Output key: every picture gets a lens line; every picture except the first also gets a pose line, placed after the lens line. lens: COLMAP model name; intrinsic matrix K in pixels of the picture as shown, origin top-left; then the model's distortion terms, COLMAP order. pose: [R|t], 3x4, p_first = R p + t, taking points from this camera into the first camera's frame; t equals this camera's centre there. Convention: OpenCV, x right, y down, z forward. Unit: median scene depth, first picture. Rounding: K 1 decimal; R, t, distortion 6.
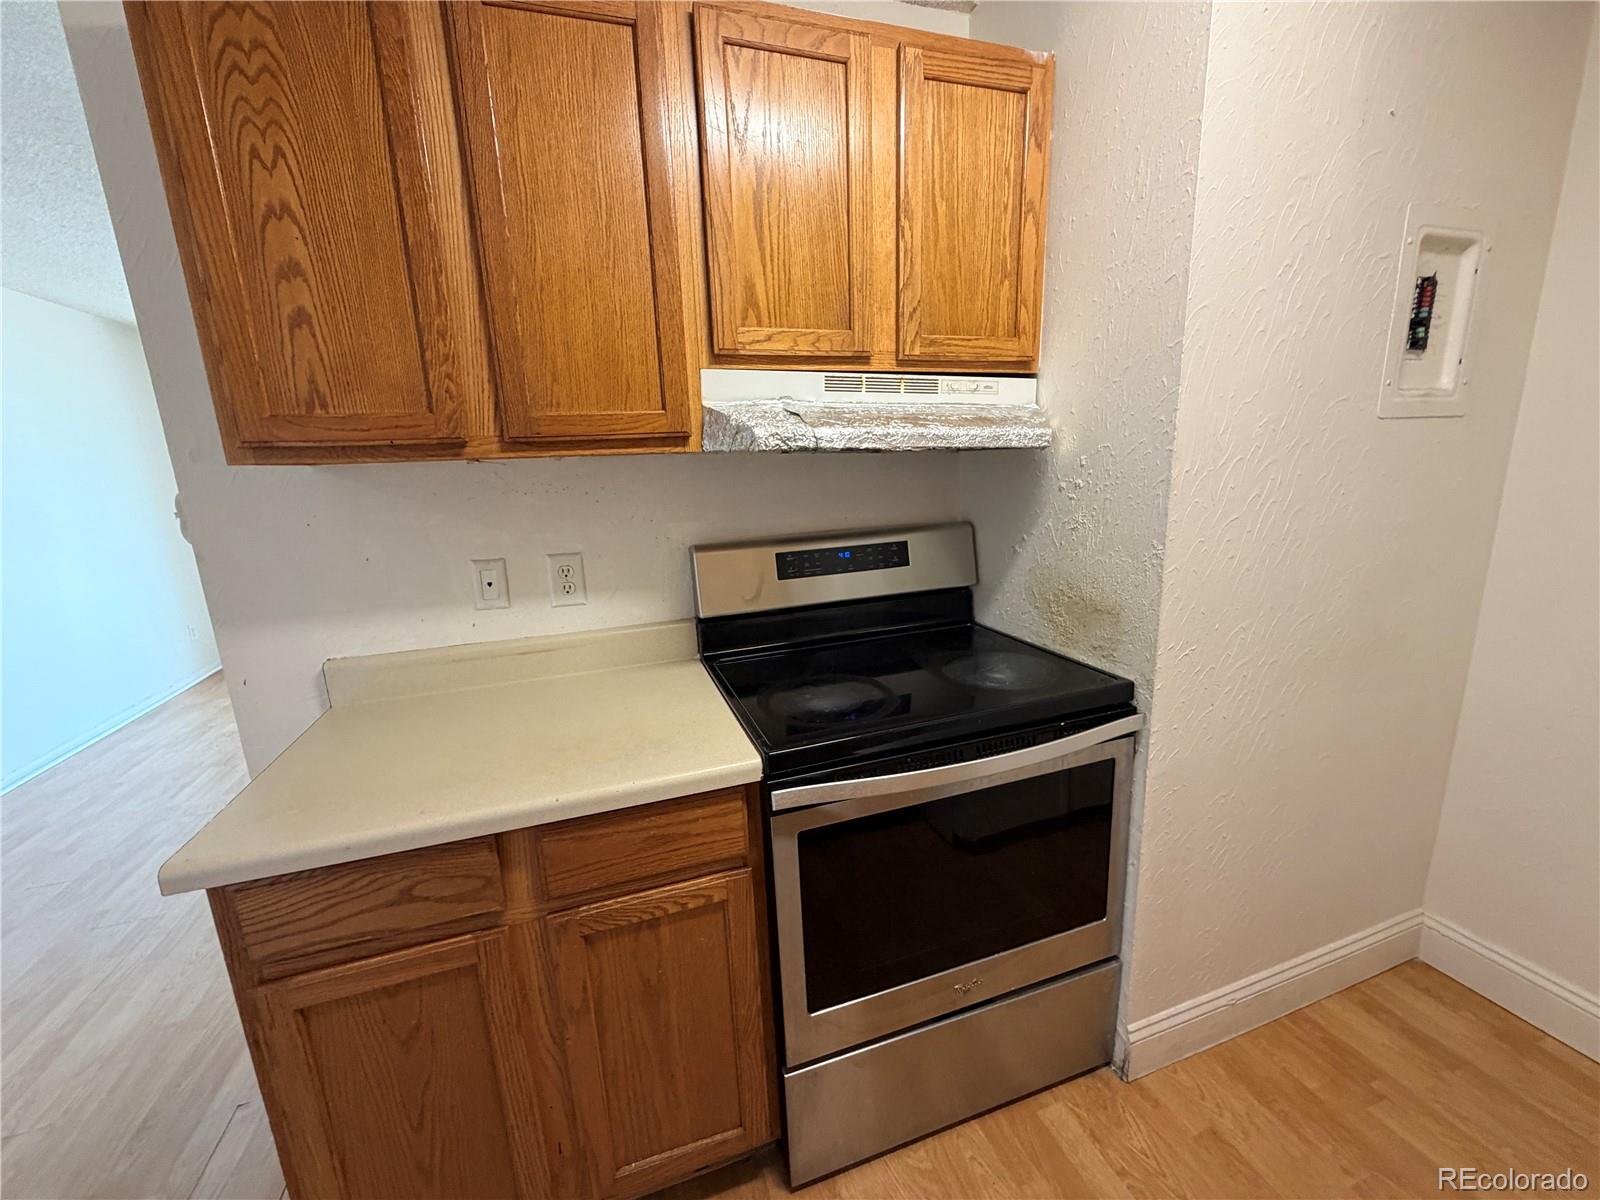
lens RADIAL K [[635.9, 0, 794.1], [0, 635.9, 600.0], [0, 0, 1]] dist [-0.000893, 0.000065]
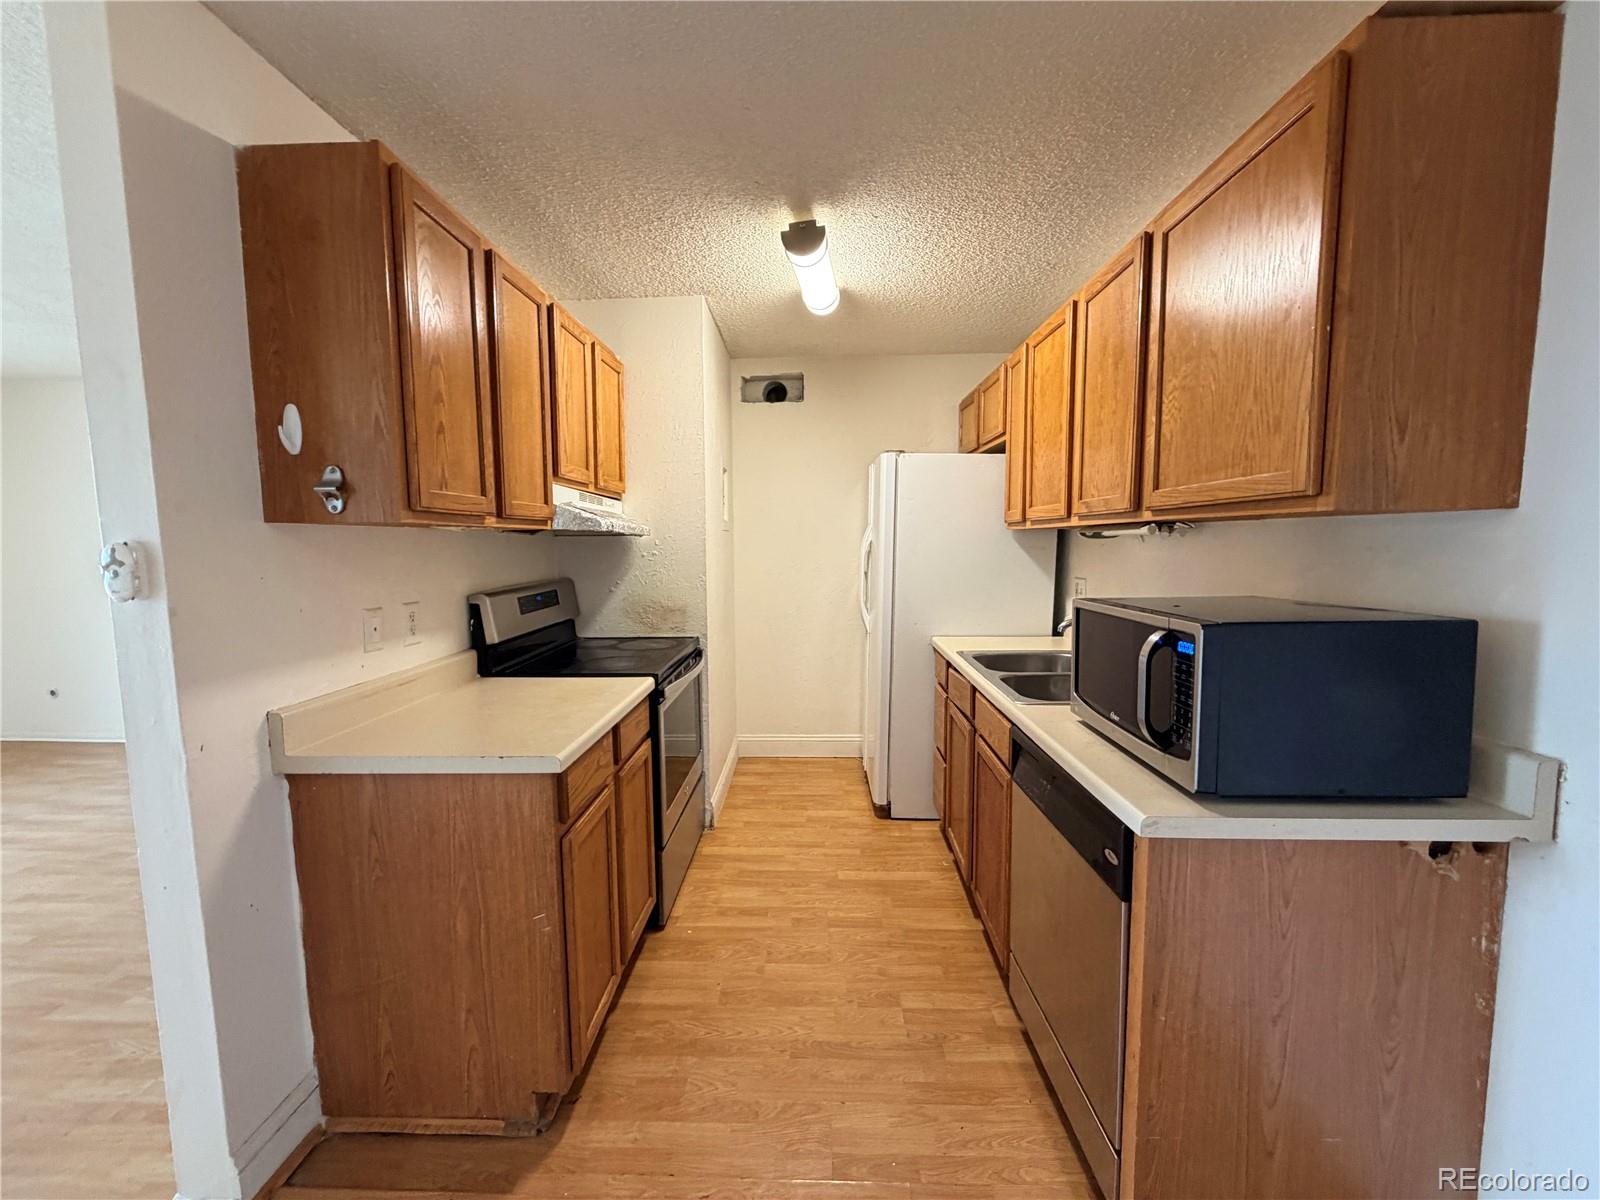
lens RADIAL K [[635.9, 0, 794.1], [0, 635.9, 600.0], [0, 0, 1]] dist [-0.000893, 0.000065]
pose [[0.351578, -0.052960, 0.934659, -1.307509], [0.189938, 0.981669, -0.015823, 0.087976], [-0.916688, 0.183091, 0.355192, -0.142751]]
